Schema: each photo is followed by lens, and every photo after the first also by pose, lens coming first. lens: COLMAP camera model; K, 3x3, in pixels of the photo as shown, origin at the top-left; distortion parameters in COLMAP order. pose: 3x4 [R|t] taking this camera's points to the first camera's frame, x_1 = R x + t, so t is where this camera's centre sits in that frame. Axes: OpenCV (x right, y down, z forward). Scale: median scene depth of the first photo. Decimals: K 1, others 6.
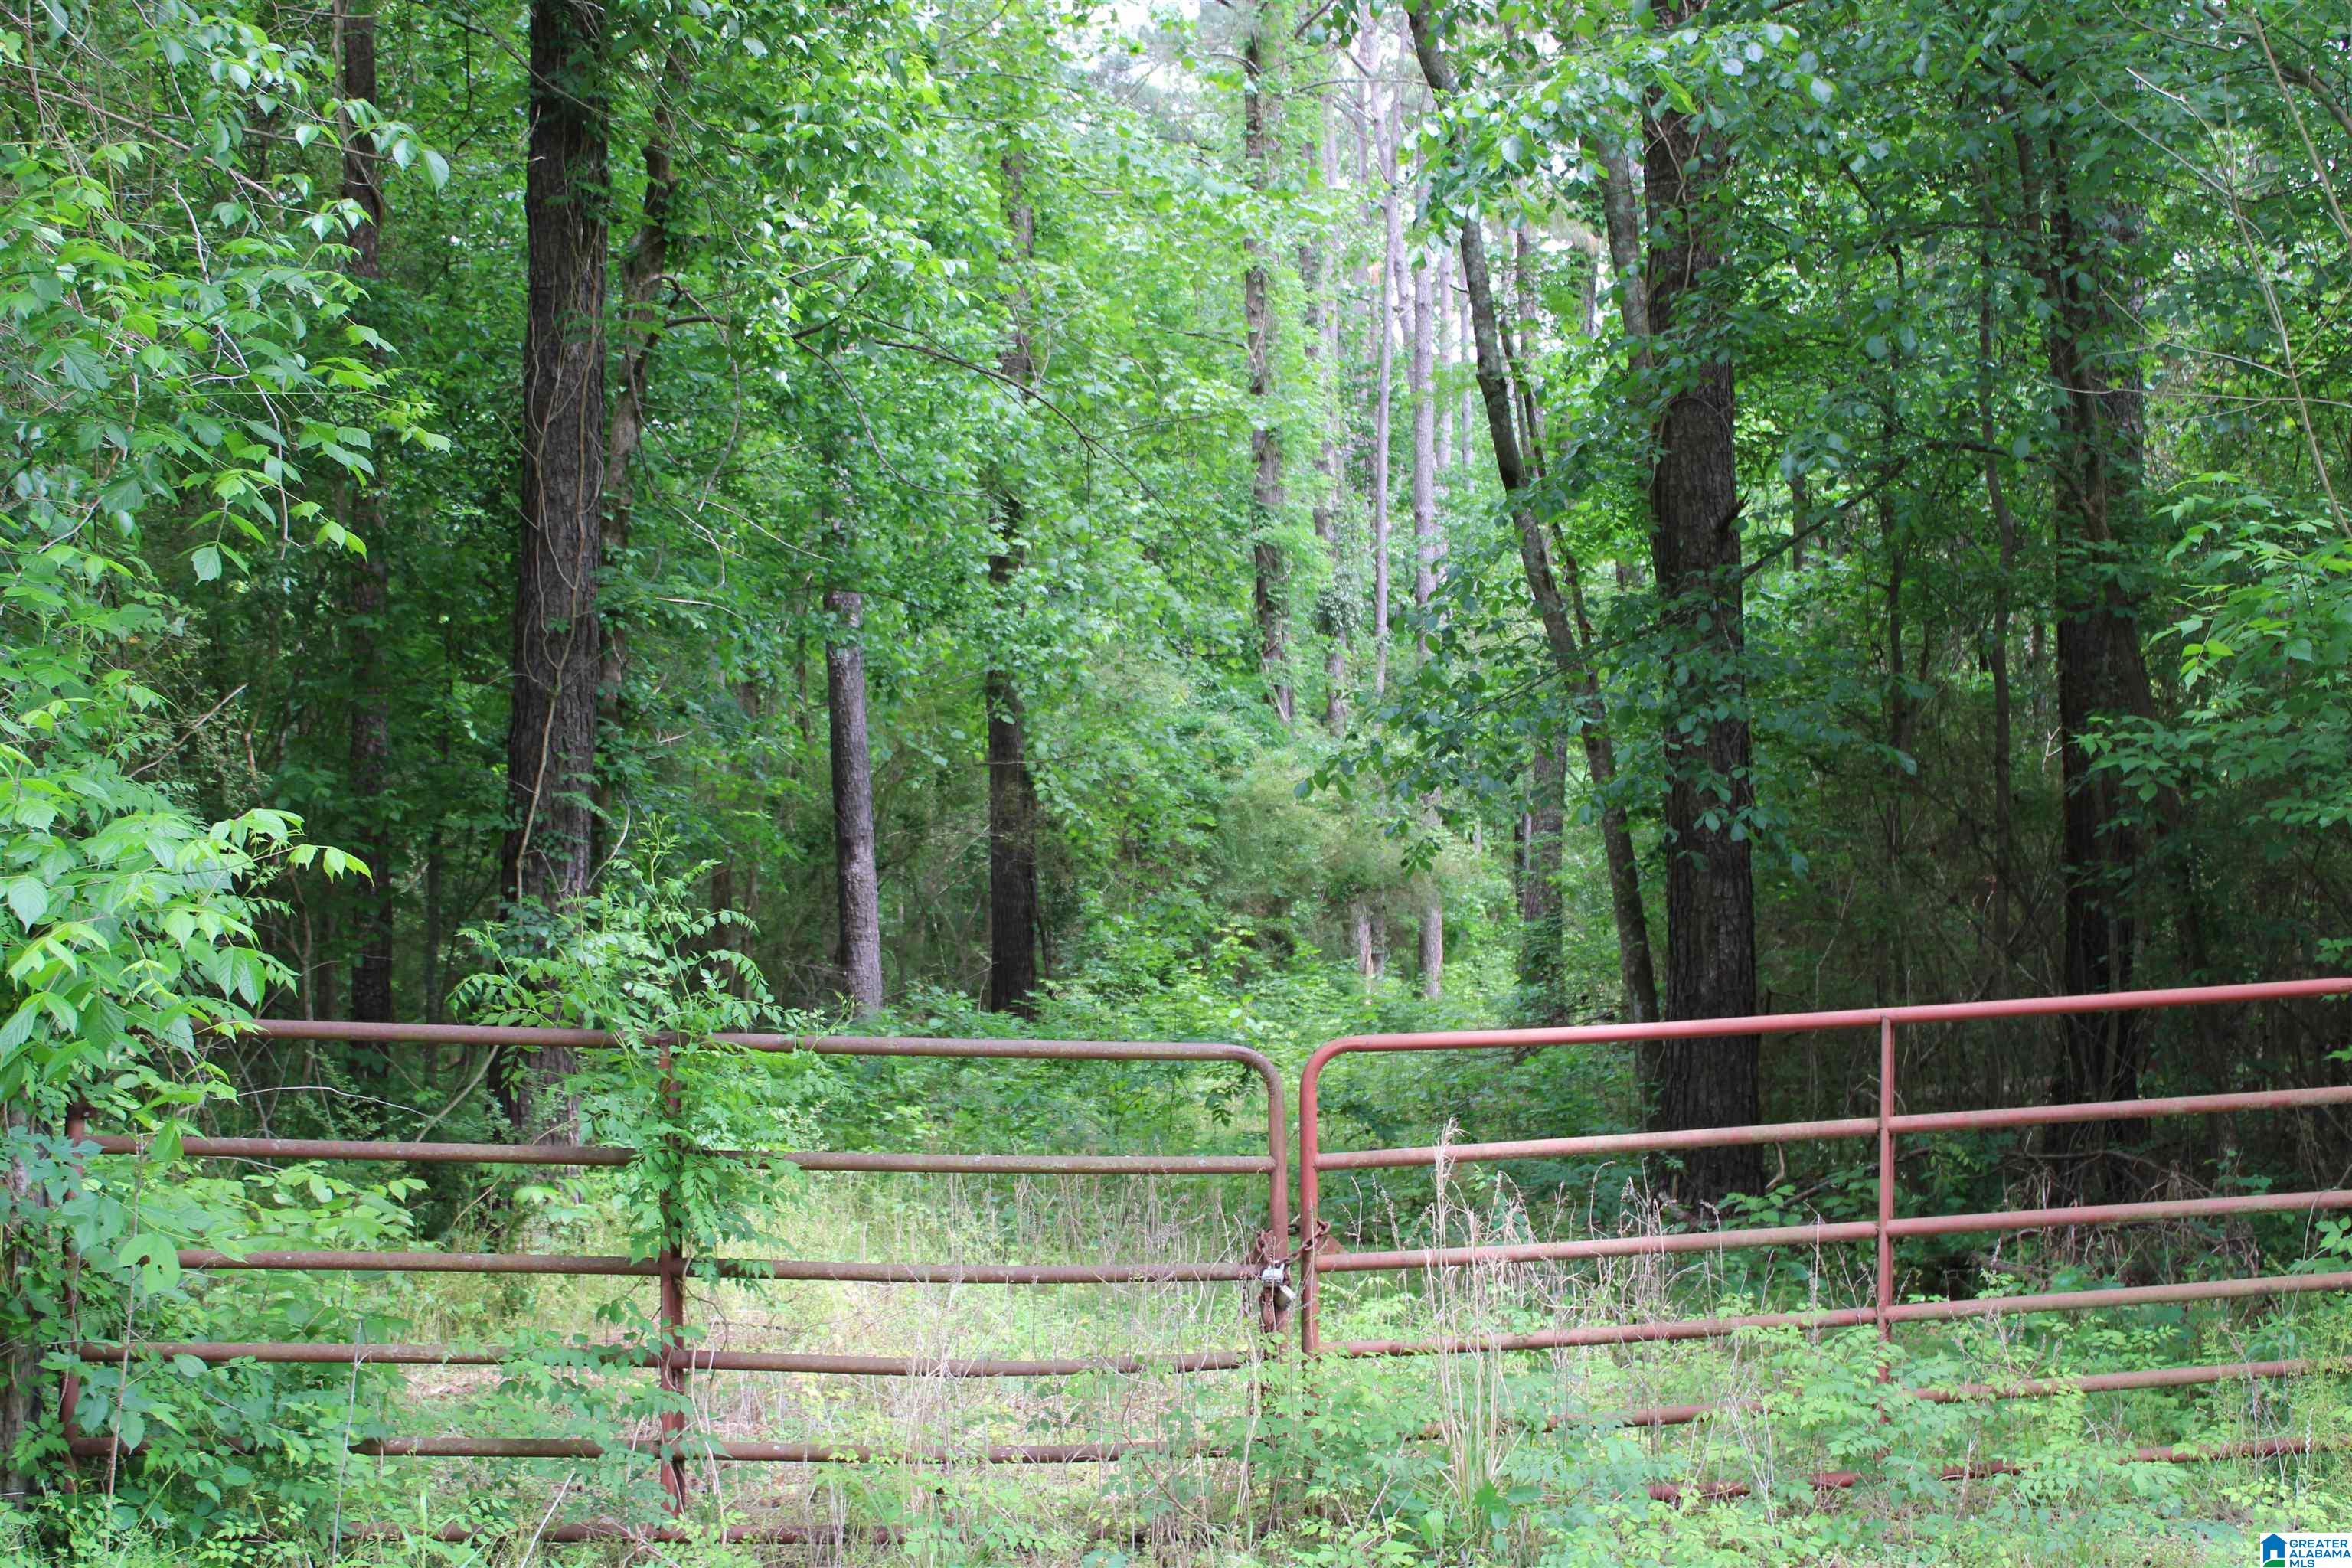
lens RADIAL K [[3140.4, 0, 1176.0], [0, 3140.4, 784.0], [0, 0, 1]] dist [-0.042118, -0.002825]
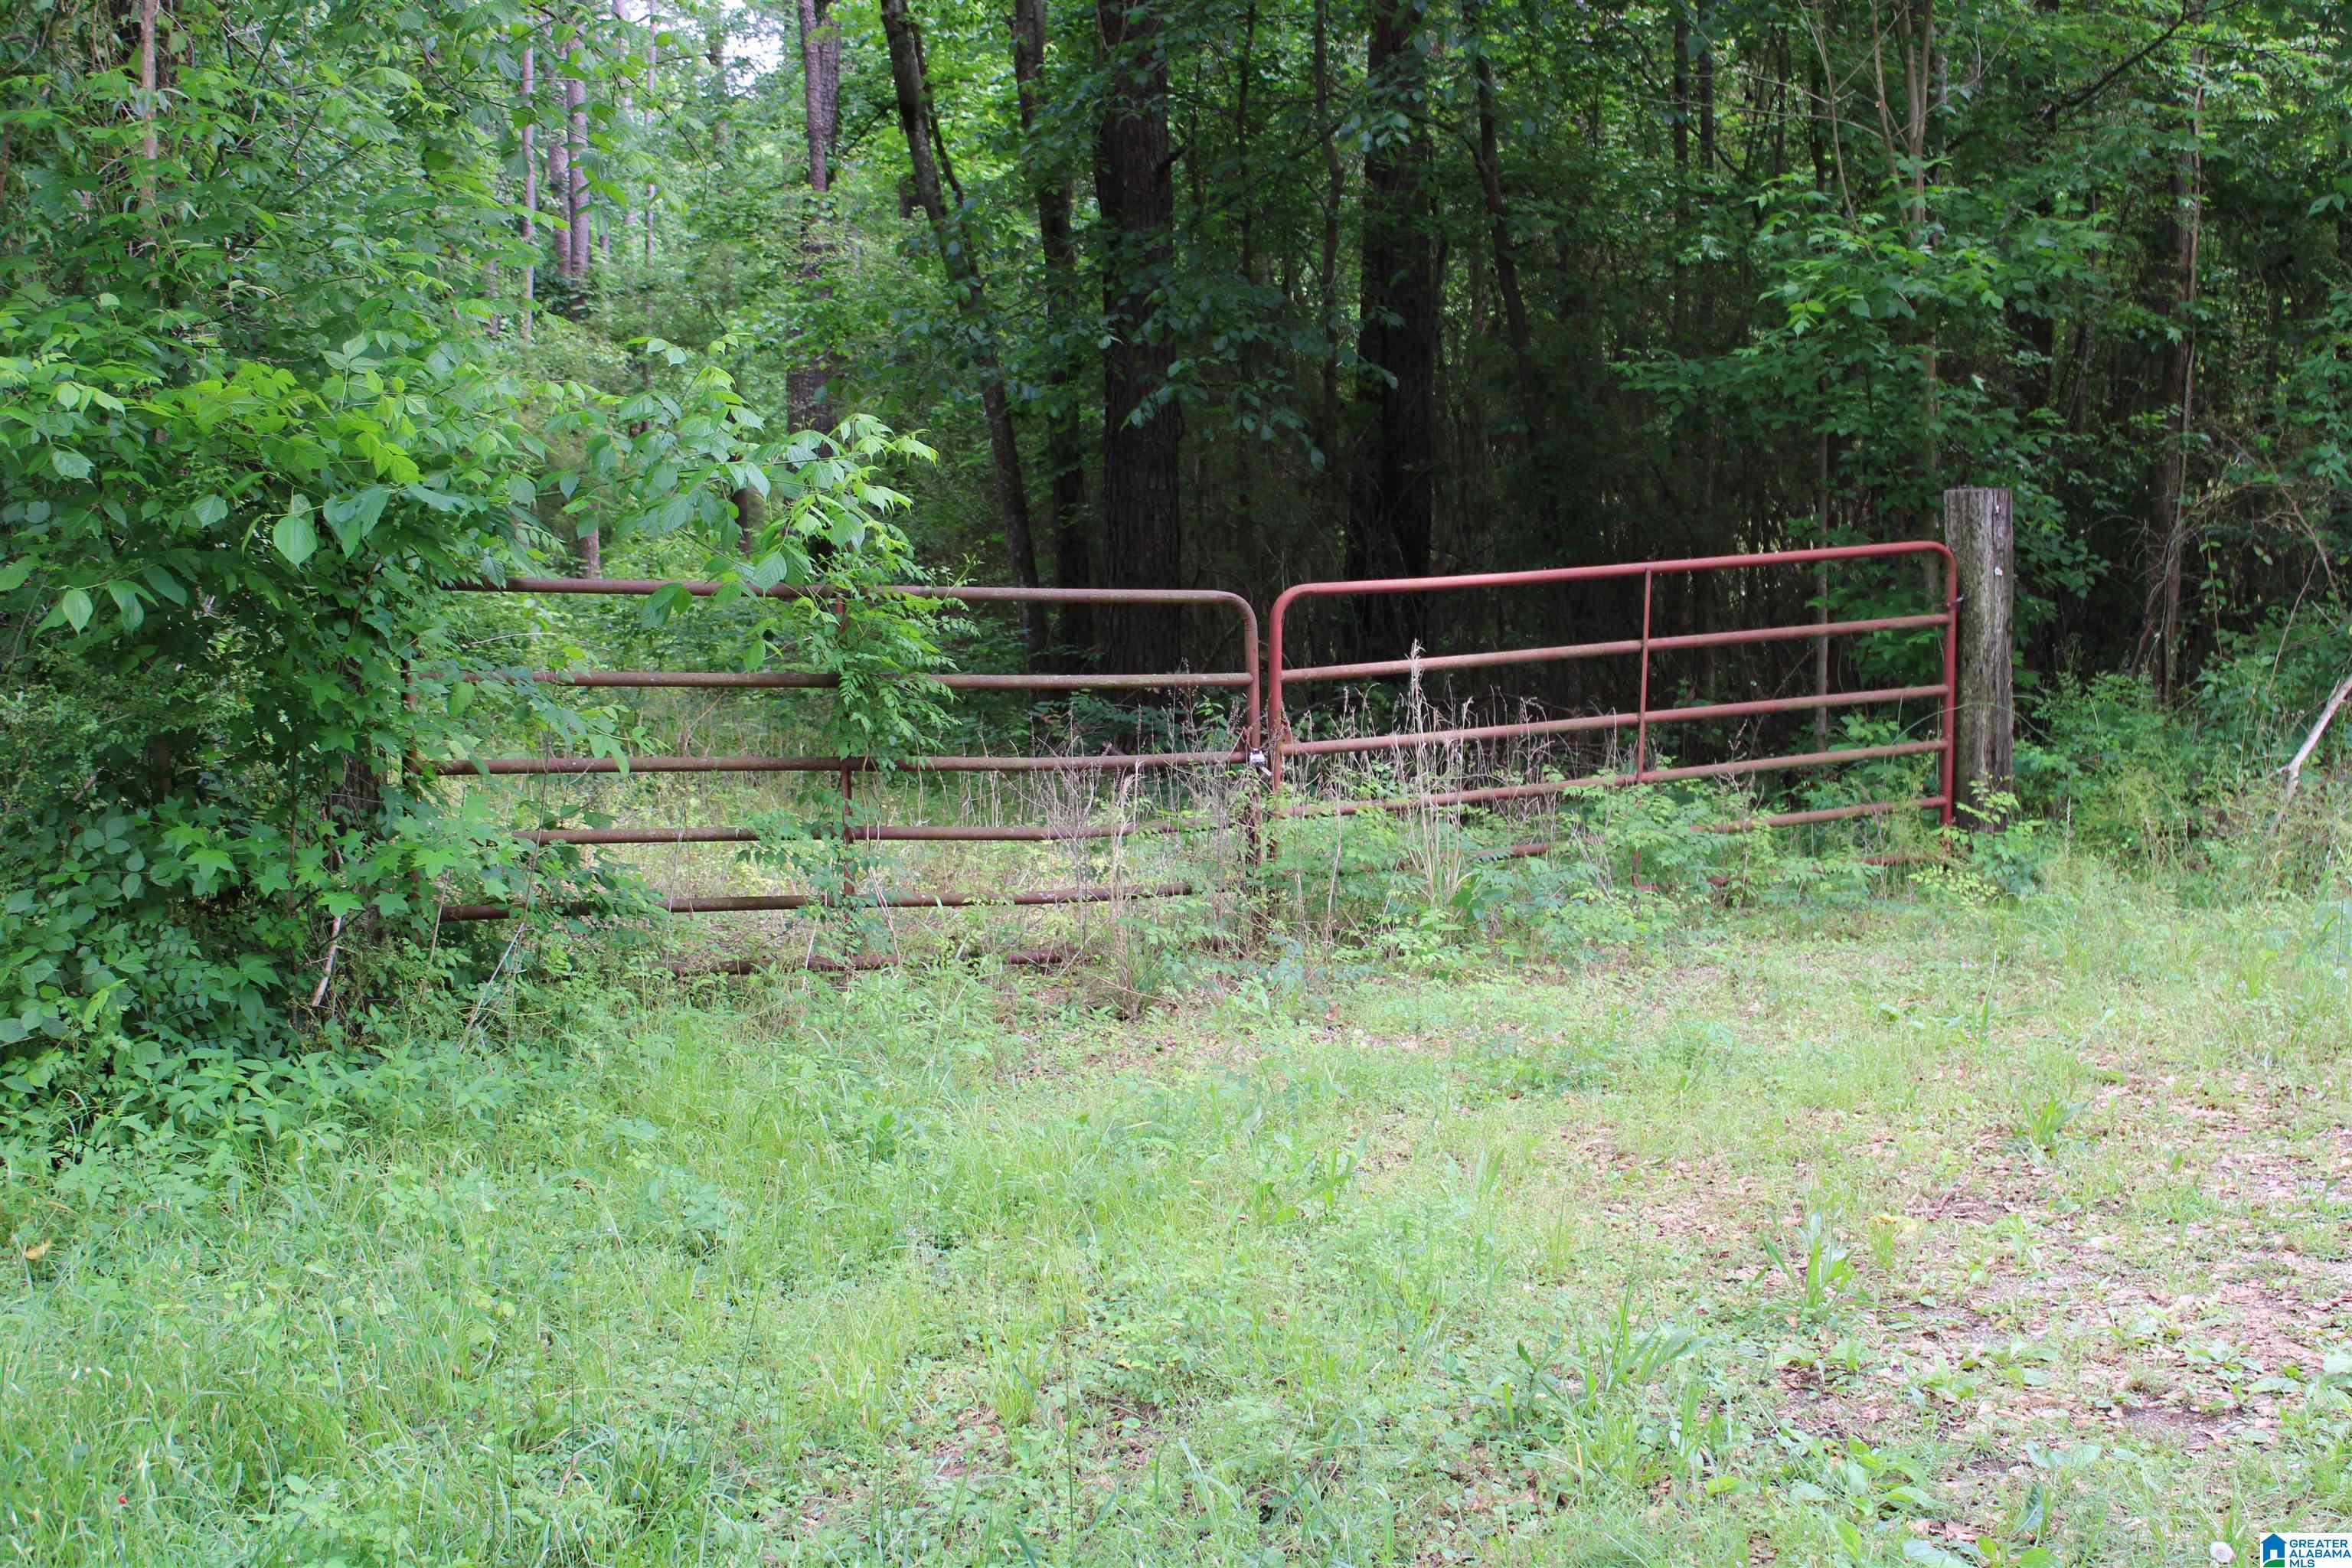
lens RADIAL K [[3140.4, 0, 1176.0], [0, 3140.4, 784.0], [0, 0, 1]] dist [-0.042118, -0.002825]
pose [[0.932070, -0.026320, 0.361320, -0.482853], [-0.020920, 0.991783, 0.126212, -0.002949], [-0.361673, -0.125197, 0.923861, -0.236527]]
